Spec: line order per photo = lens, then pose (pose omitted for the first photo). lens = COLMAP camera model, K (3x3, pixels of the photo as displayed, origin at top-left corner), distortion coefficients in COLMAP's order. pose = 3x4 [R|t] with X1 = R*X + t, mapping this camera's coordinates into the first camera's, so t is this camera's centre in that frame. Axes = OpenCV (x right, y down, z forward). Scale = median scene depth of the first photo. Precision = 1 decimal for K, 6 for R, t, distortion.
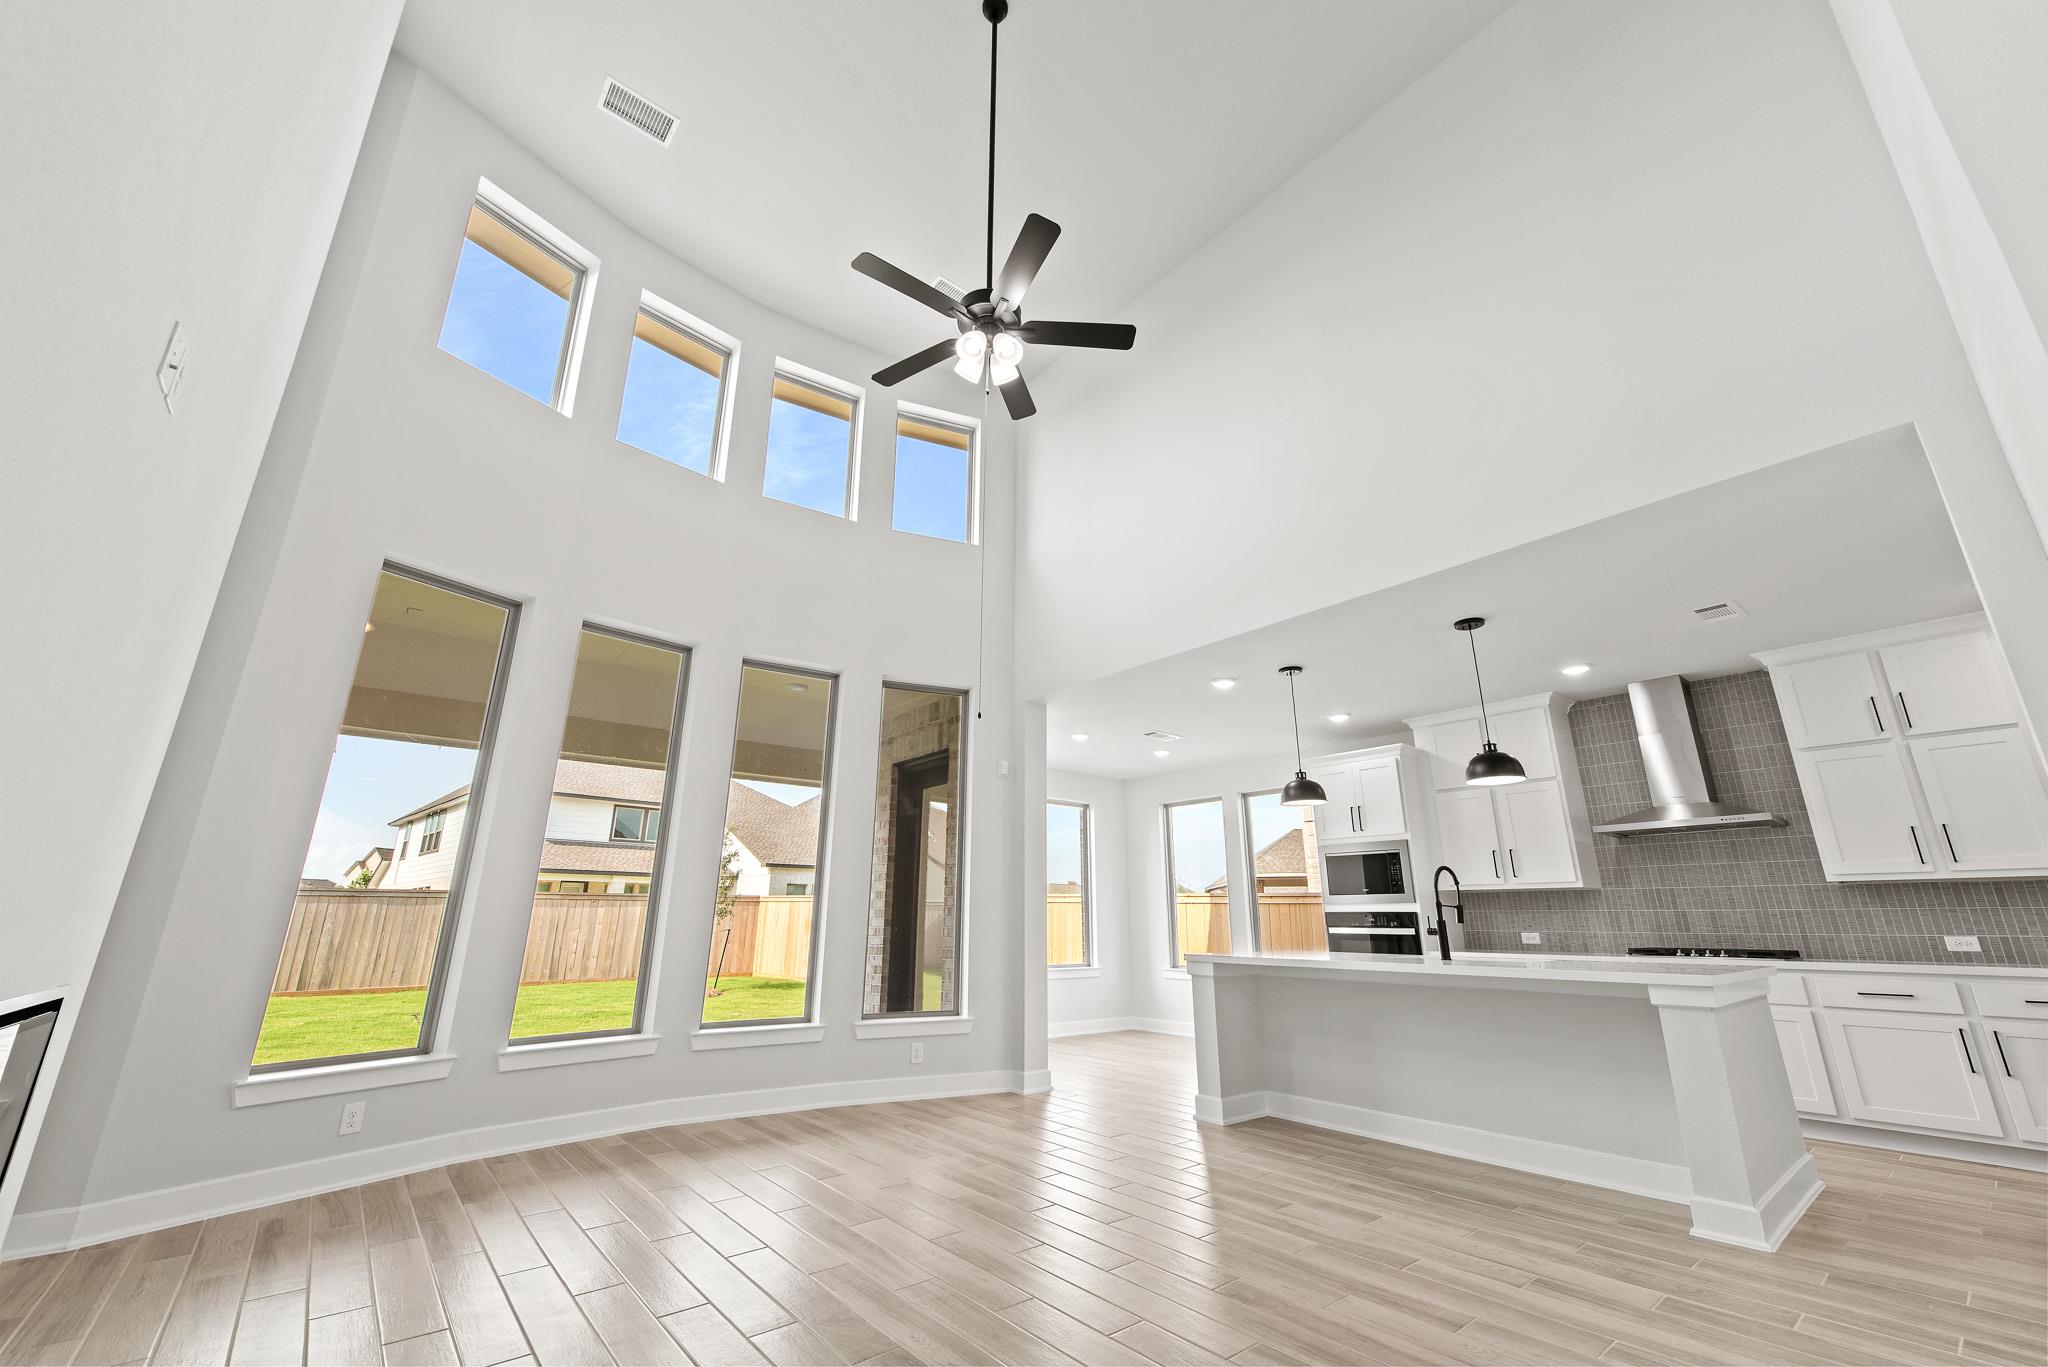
lens RADIAL K [[806.2, 0, 1028.8], [0, 806.2, 687.7], [0, 0, 1]] dist [0.007050, -0.001435]
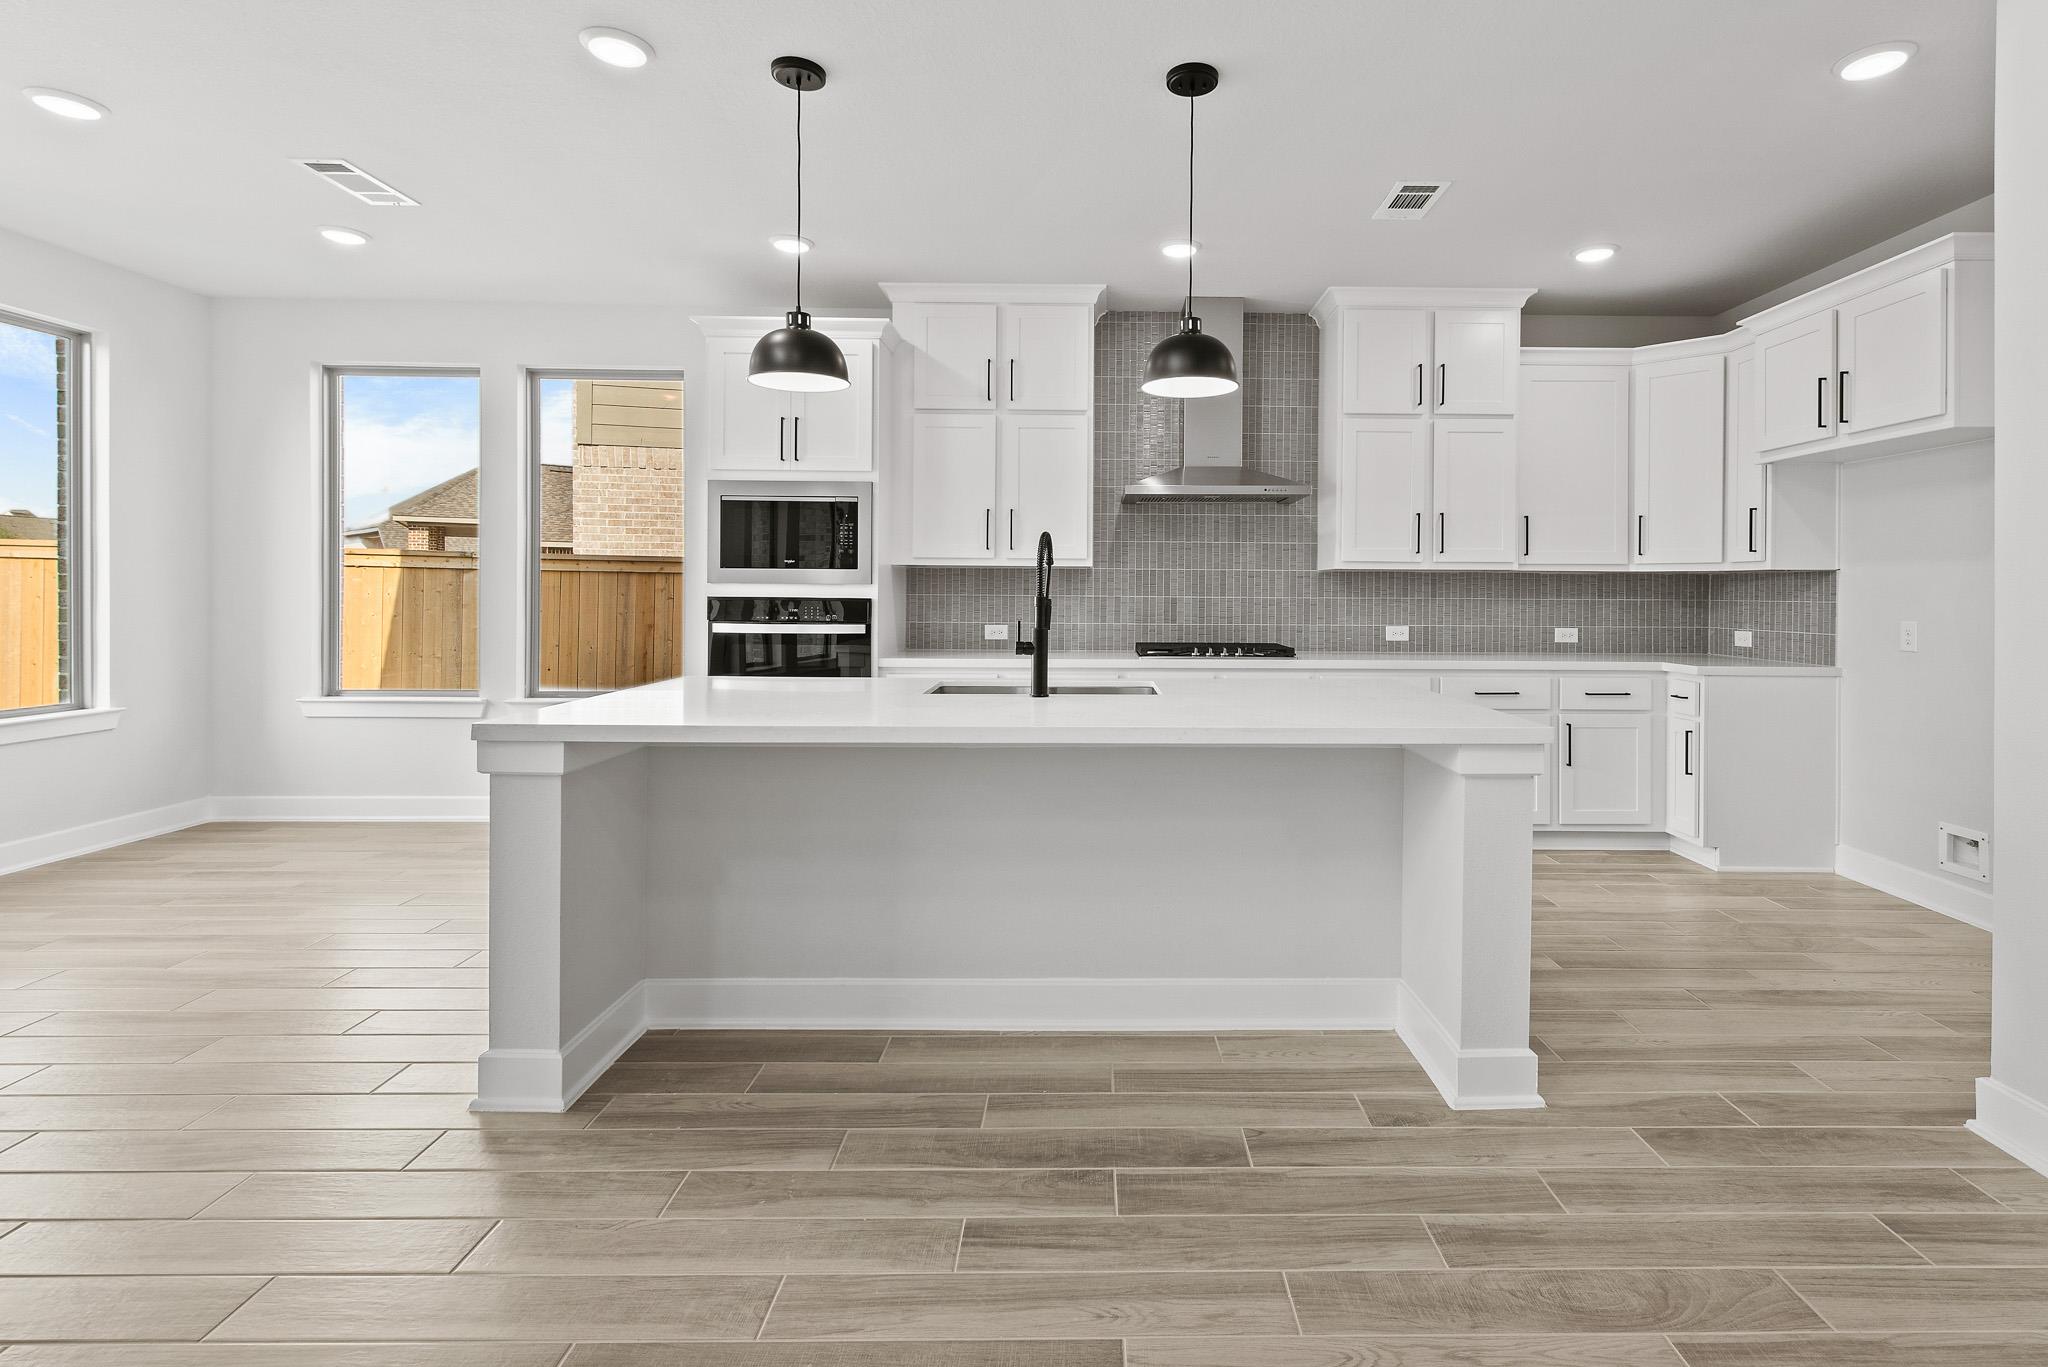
lens RADIAL K [[960.0, 0, 1100.5], [0, 960.0, 593.0], [0, 0, 1]] dist [0.007133, 0.000263]
pose [[0.627844, -0.003818, 0.778330, 0.025309], [-0.222175, 0.957504, 0.183915, 0.119233], [-0.745956, -0.288395, 0.600315, 0.514179]]
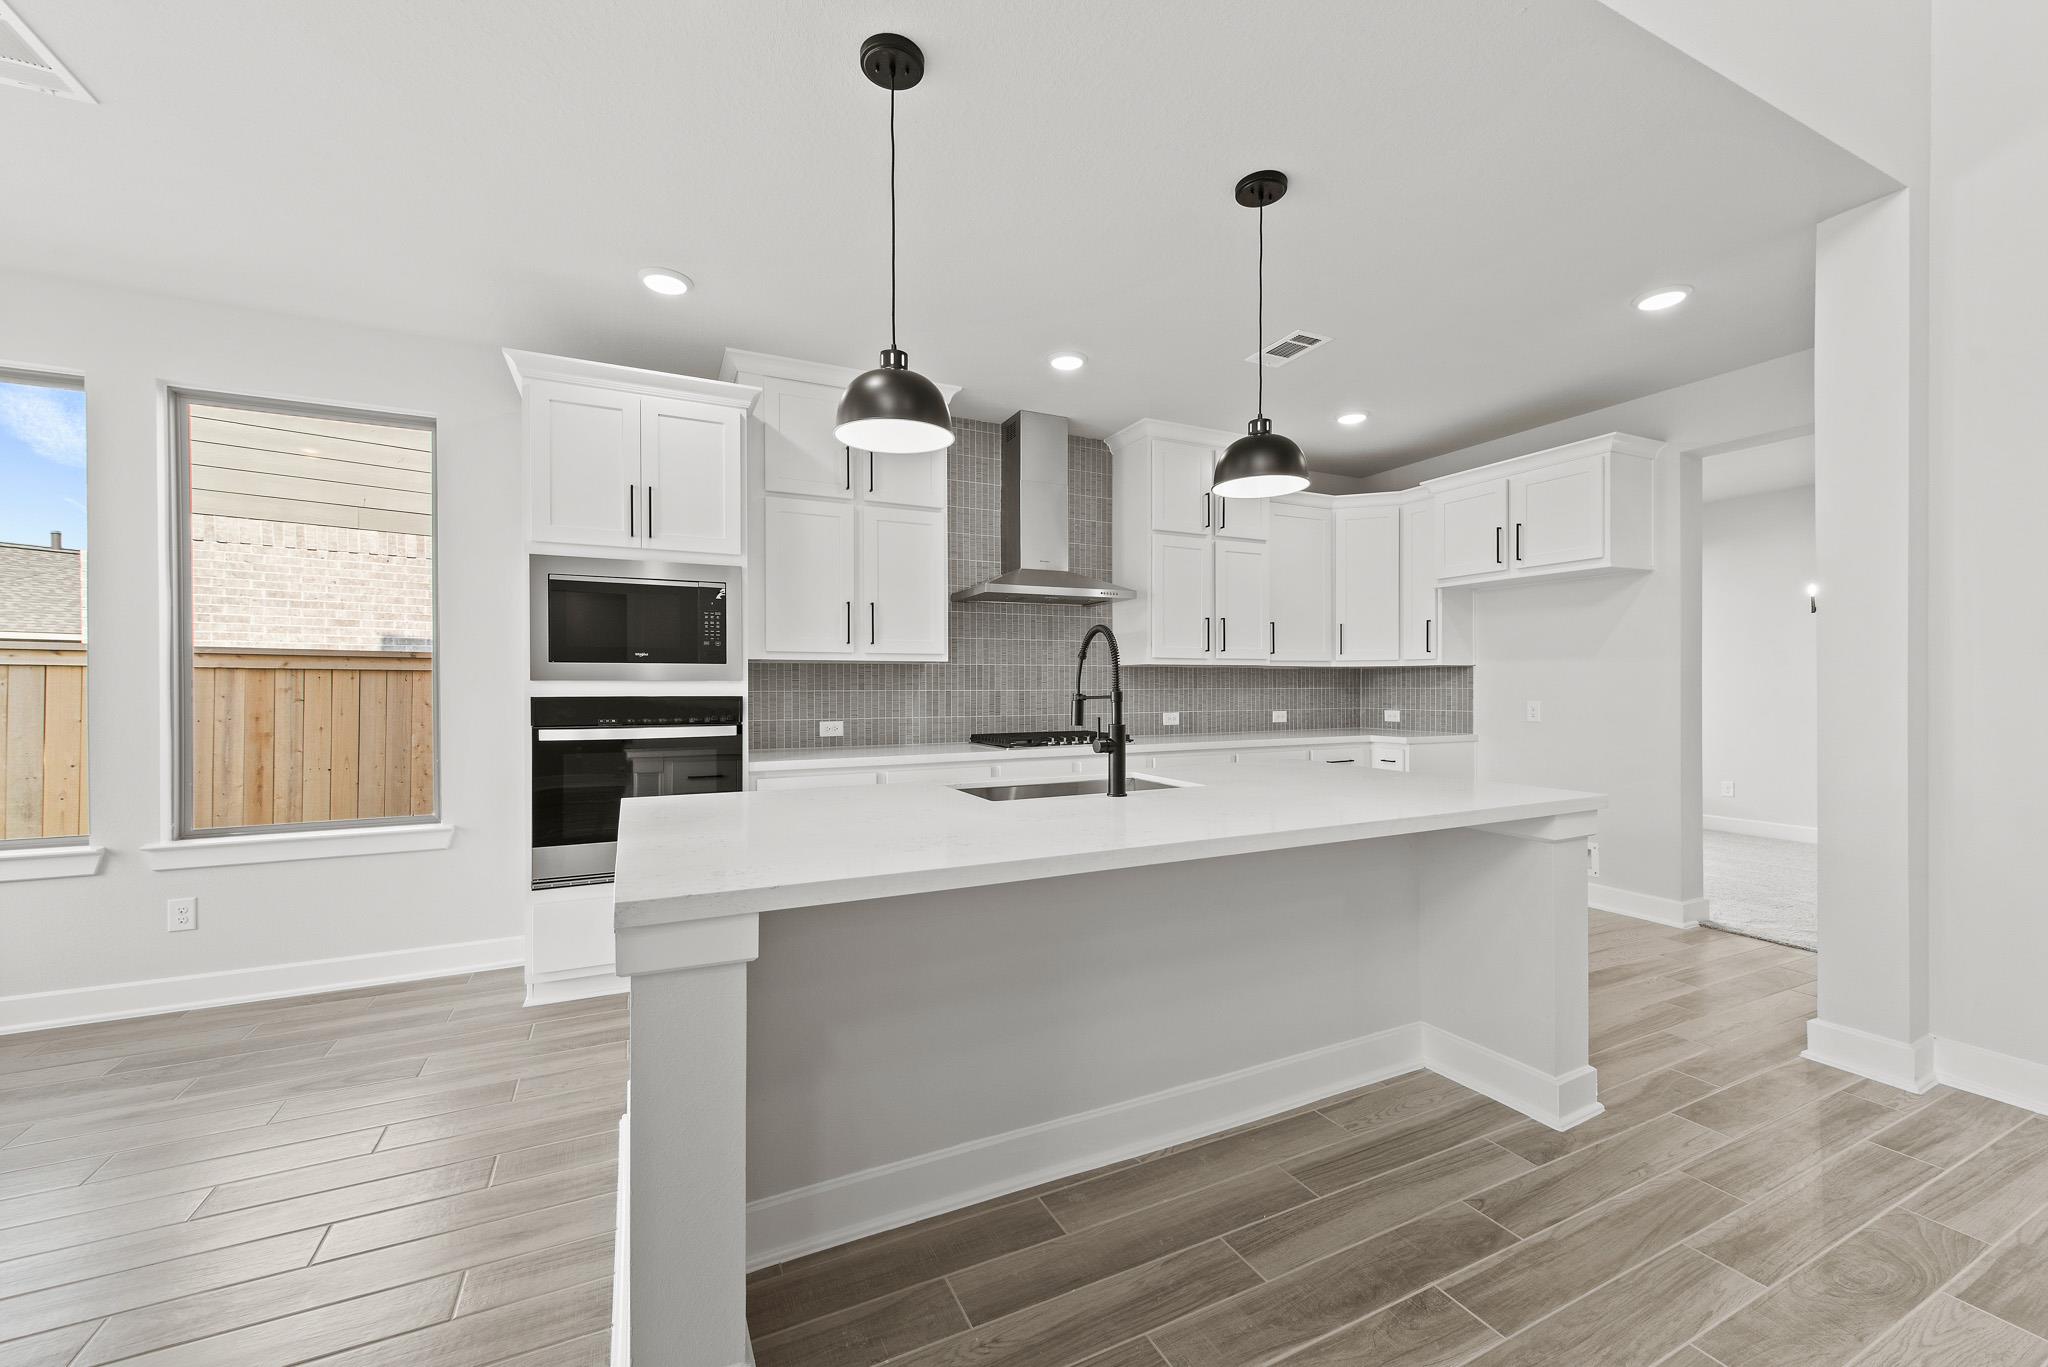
lens RADIAL K [[806.2, 0, 1027.4], [0, 806.2, 690.7], [0, 0, 1]] dist [0.007050, -0.001435]
pose [[0.240323, -0.013701, 0.970596, -0.011579], [-0.269161, 0.959751, 0.080193, 0.211954], [-0.932629, -0.280519, 0.226962, 0.830952]]
